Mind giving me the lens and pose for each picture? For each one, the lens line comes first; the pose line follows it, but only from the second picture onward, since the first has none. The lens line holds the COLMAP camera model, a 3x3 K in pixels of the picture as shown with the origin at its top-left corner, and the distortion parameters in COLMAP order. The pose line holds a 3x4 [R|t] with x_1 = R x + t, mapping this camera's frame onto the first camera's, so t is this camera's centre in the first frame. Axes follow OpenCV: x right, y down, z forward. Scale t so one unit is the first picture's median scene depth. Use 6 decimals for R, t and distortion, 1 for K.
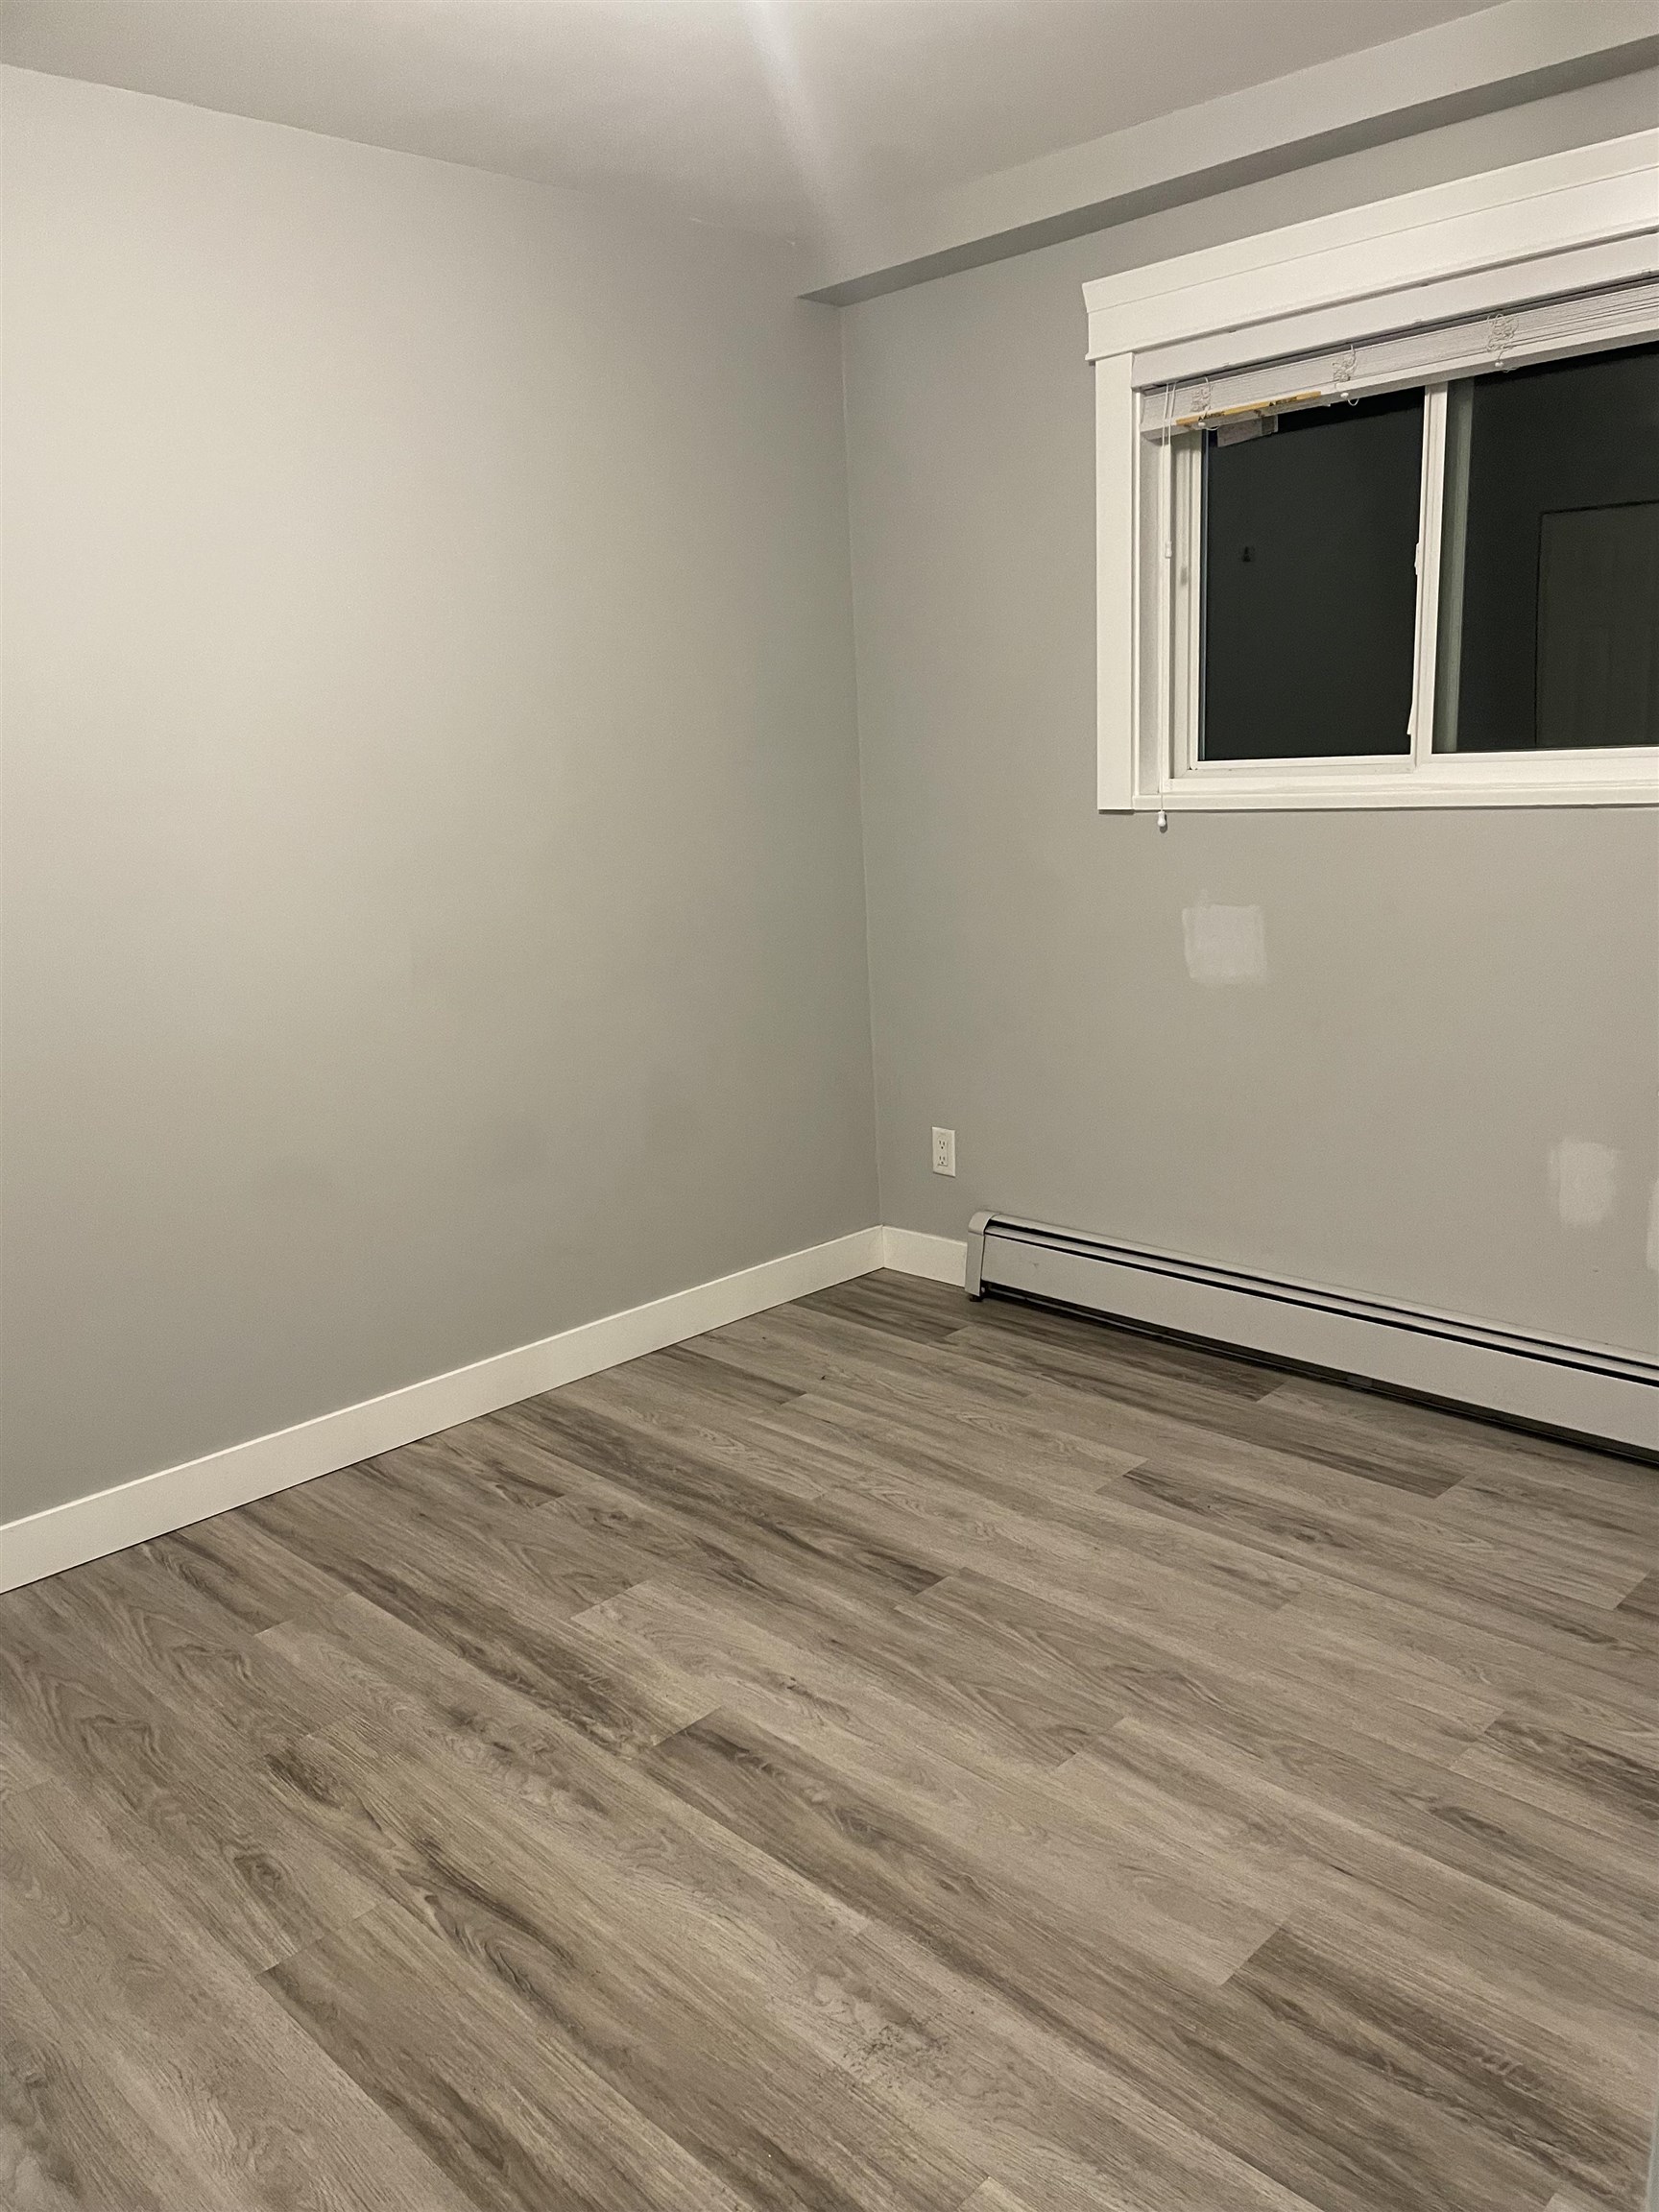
lens RADIAL K [[1681.8, 0, 829.4], [0, 1681.8, 1080.0], [0, 0, 1]] dist [0.092972, -0.114912]
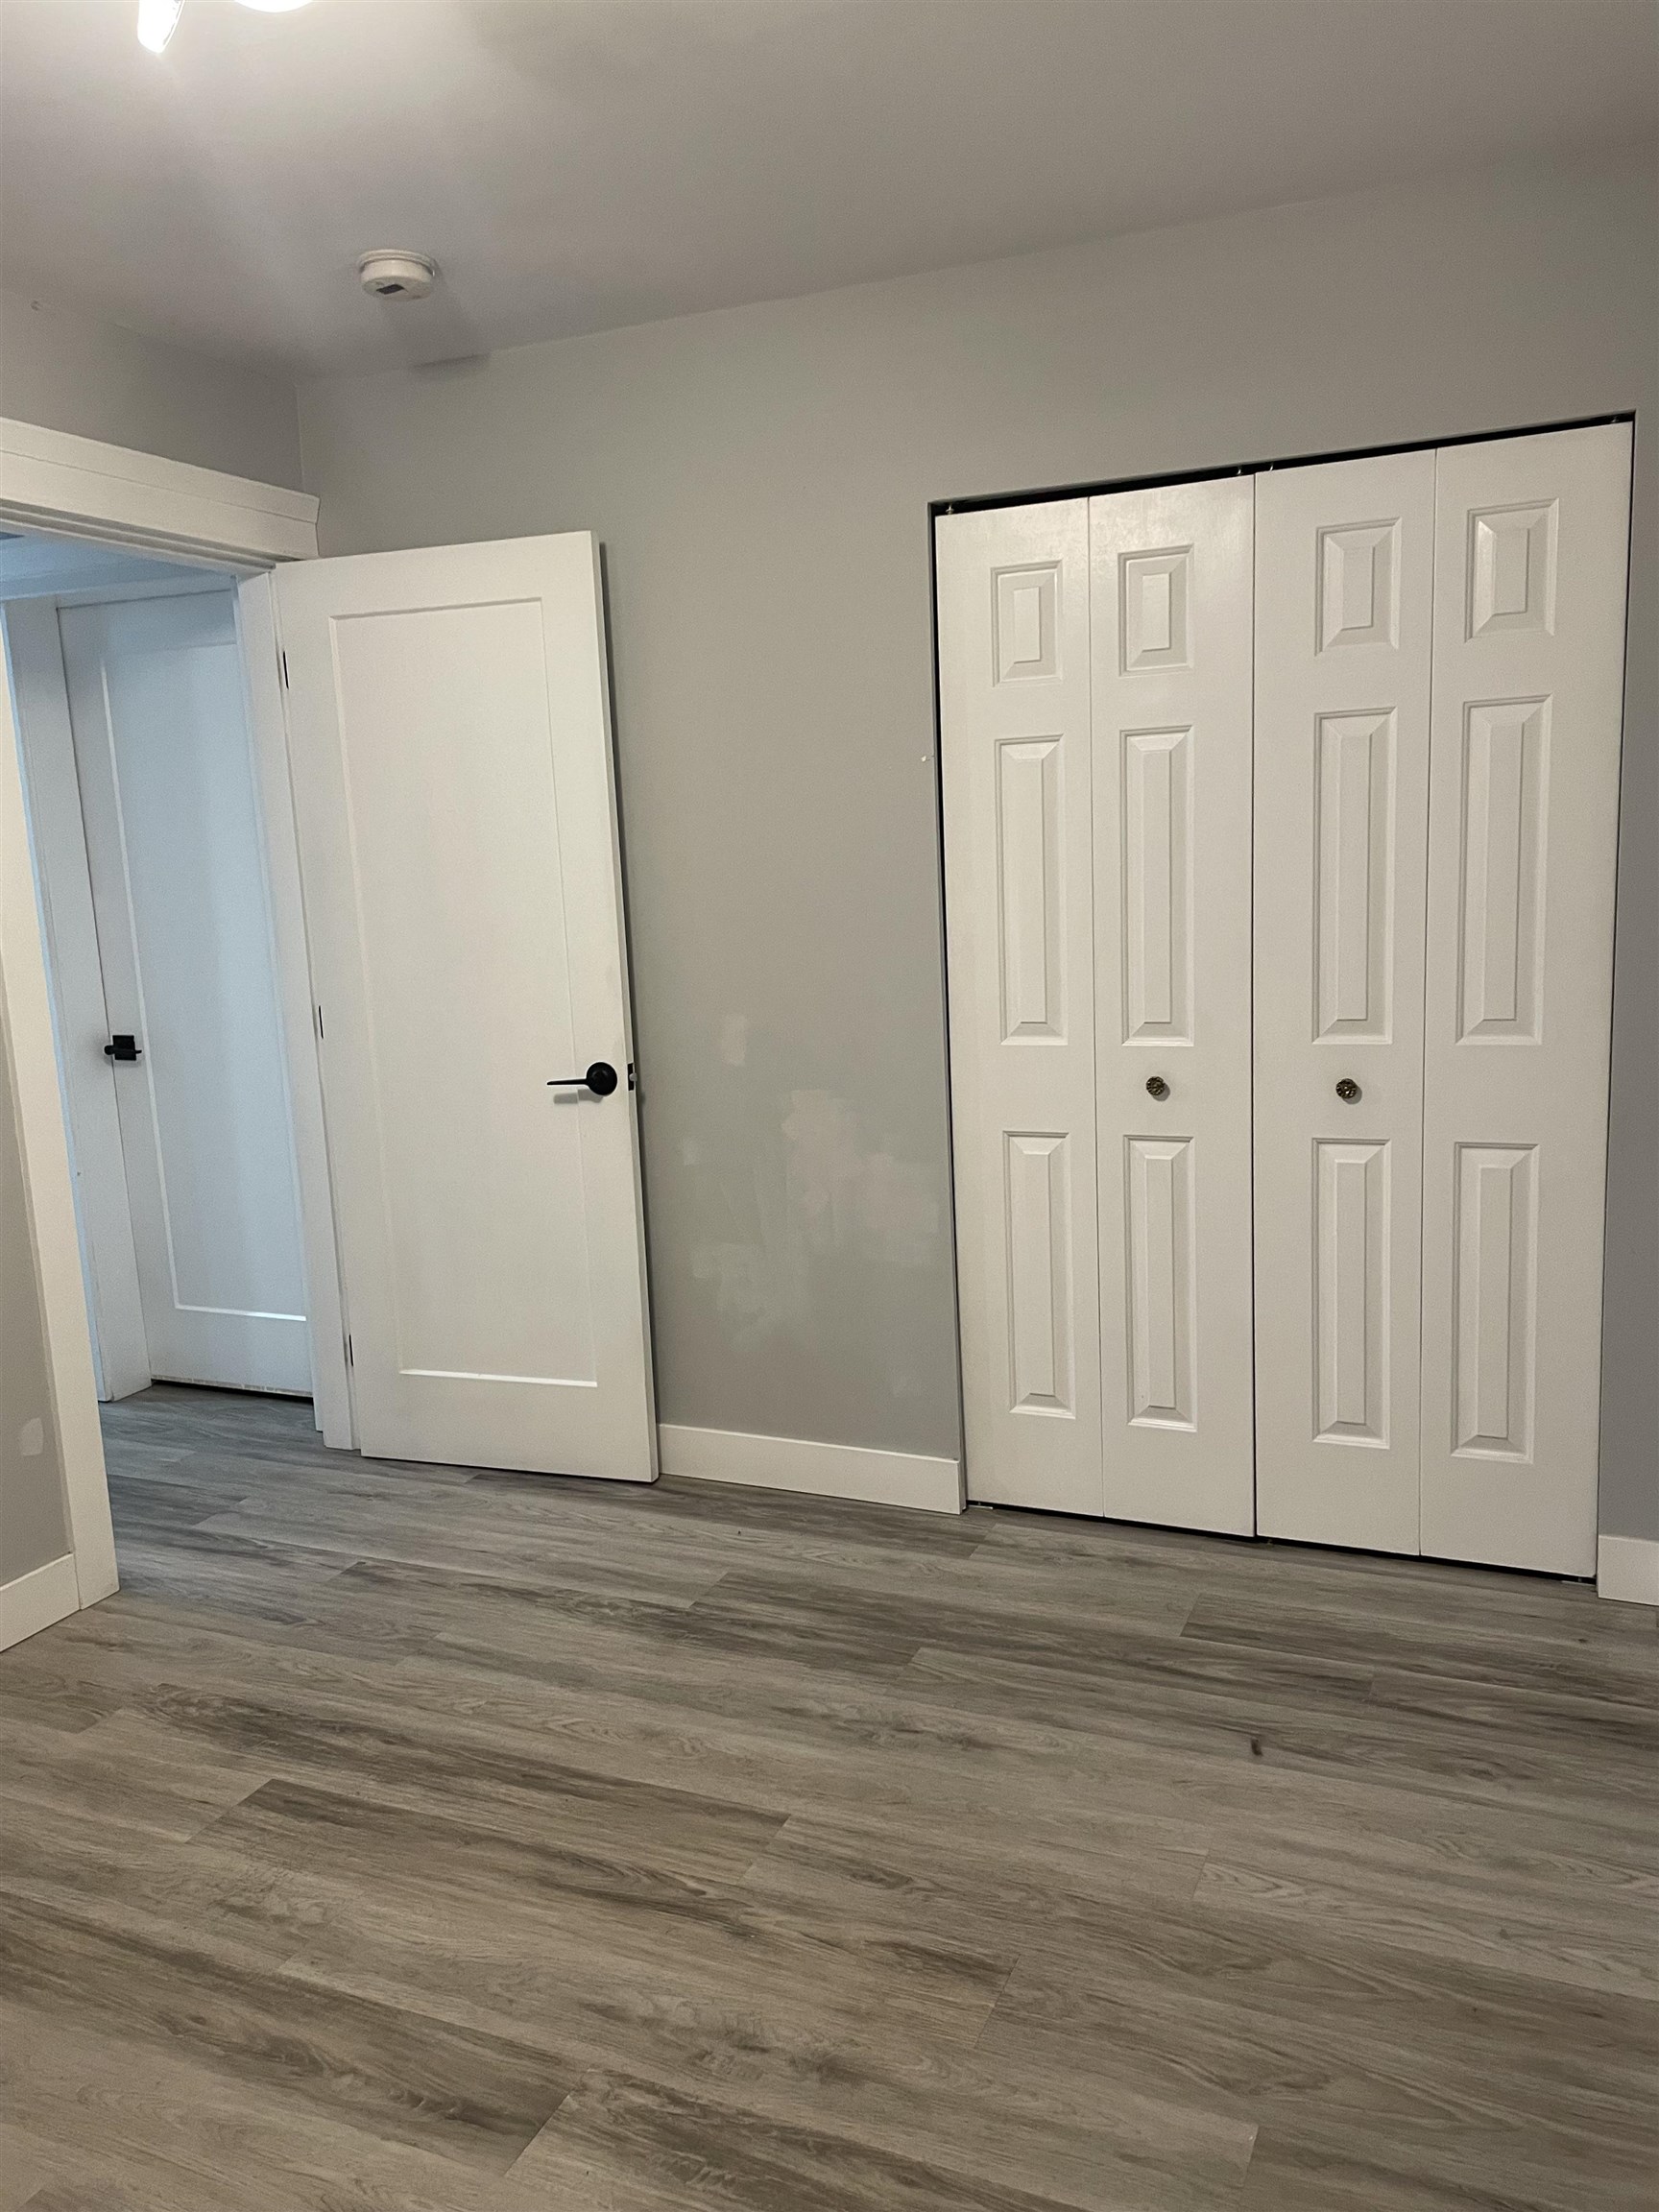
lens RADIAL K [[1681.8, 0, 829.4], [0, 1681.8, 1080.0], [0, 0, 1]] dist [0.092972, -0.114912]
pose [[-0.930175, 0.128059, -0.344057, -0.000465], [0.005965, 0.942336, 0.334615, -0.368248], [0.367068, 0.309198, -0.877301, 1.779810]]
